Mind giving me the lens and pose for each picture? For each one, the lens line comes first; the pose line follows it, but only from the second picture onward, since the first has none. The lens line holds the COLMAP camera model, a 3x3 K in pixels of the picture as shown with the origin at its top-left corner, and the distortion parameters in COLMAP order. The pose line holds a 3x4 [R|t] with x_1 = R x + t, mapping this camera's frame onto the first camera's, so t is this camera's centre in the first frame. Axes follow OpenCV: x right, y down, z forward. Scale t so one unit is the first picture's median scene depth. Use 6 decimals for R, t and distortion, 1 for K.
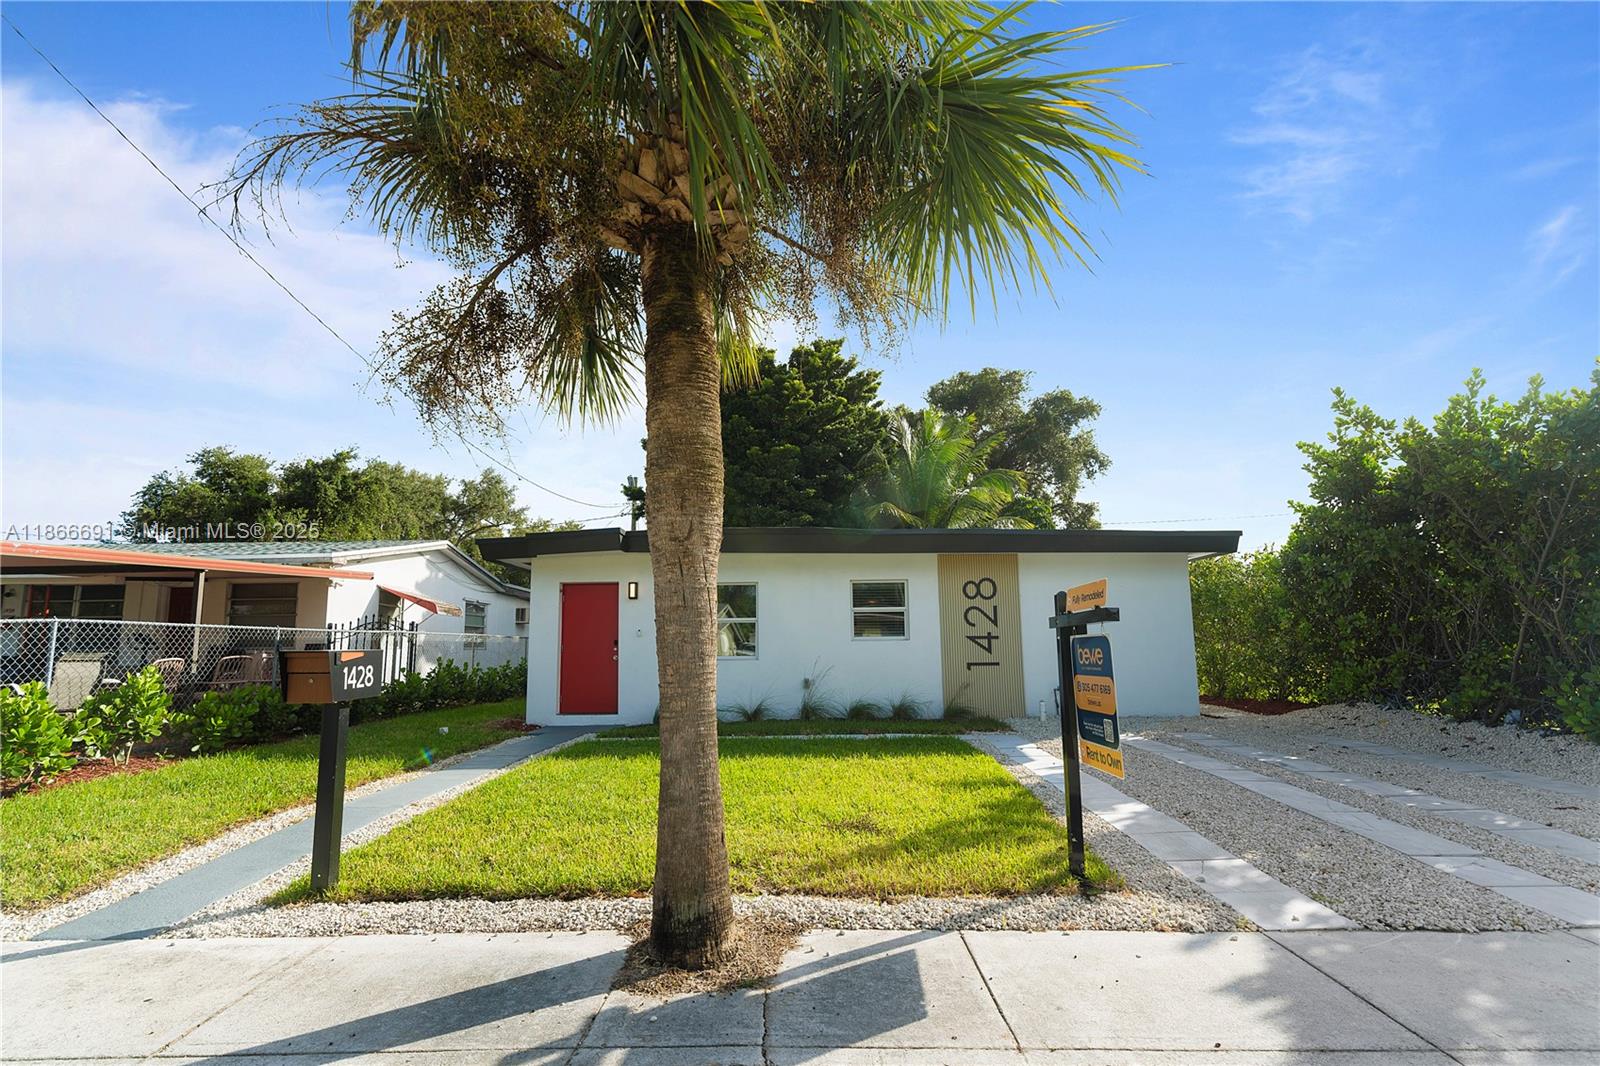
lens RADIAL K [[726.3, 0, 800.2], [0, 726.3, 532.2], [0, 0, 1]] dist [-0.010409, 0.002768]
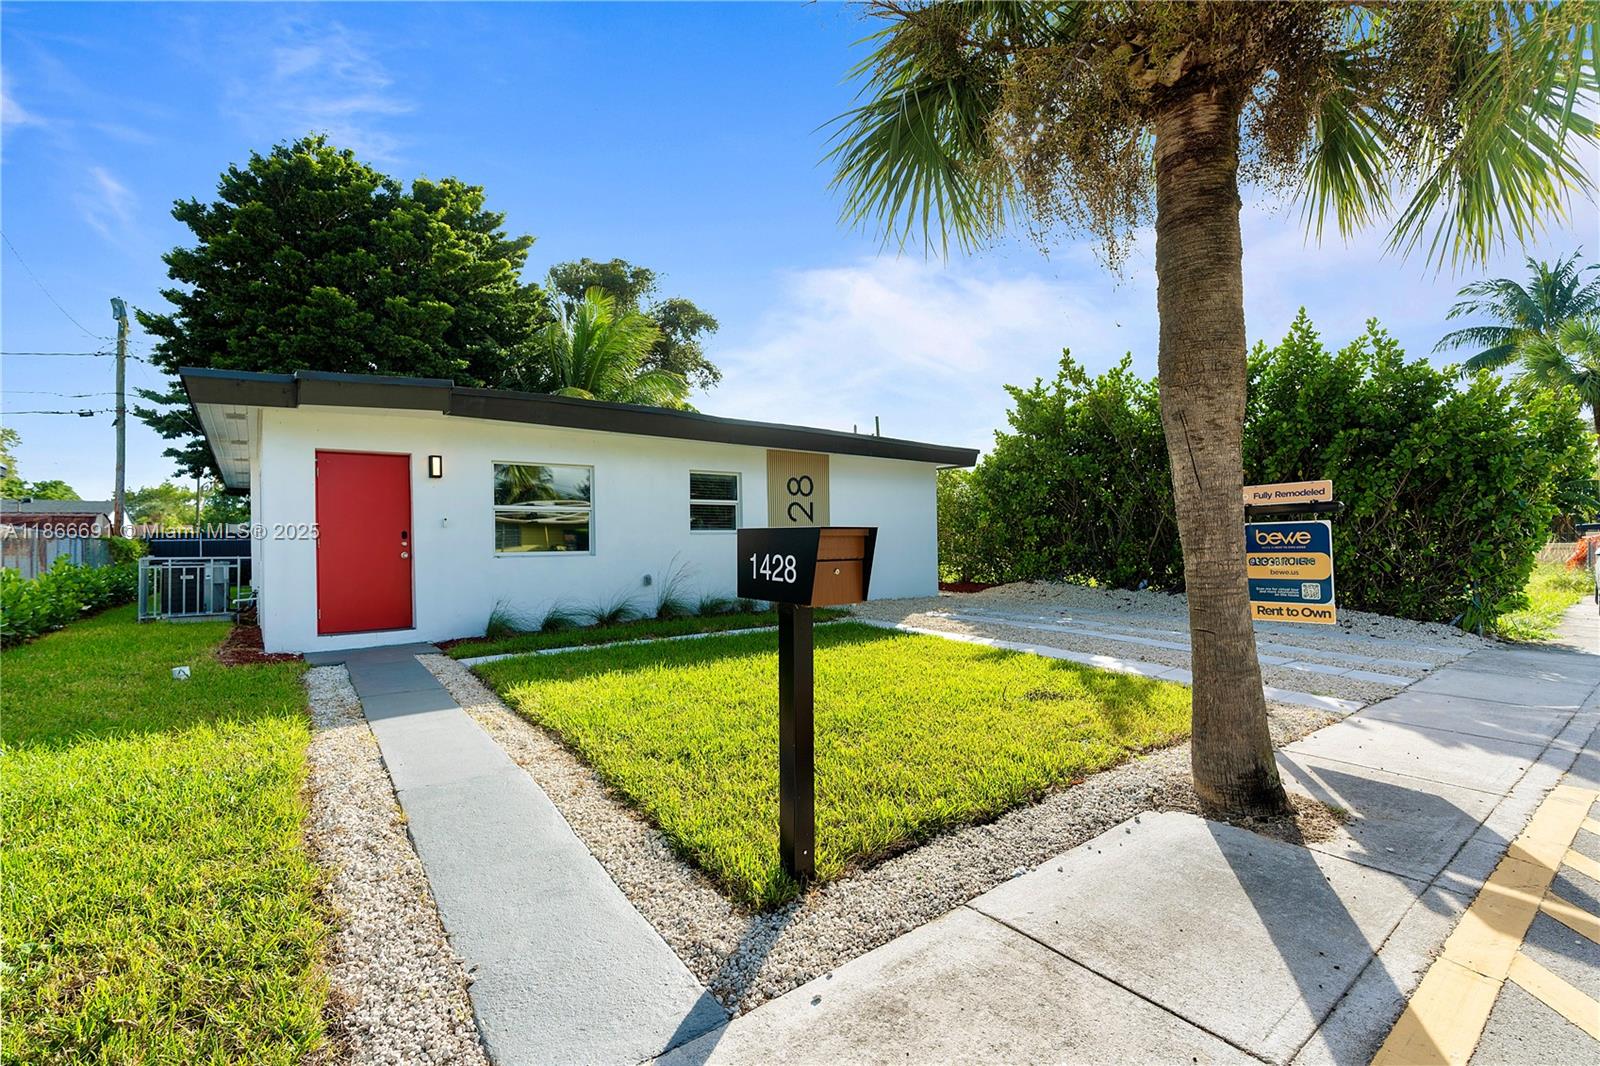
lens RADIAL K [[726.3, 0, 782.7], [0, 726.3, 506.4], [0, 0, 1]] dist [-0.010409, 0.002768]
pose [[0.792713, 0.028258, 0.608940, -0.460269], [-0.089315, 0.993529, 0.070165, 0.040806], [-0.603017, -0.110008, 0.790107, 0.206367]]
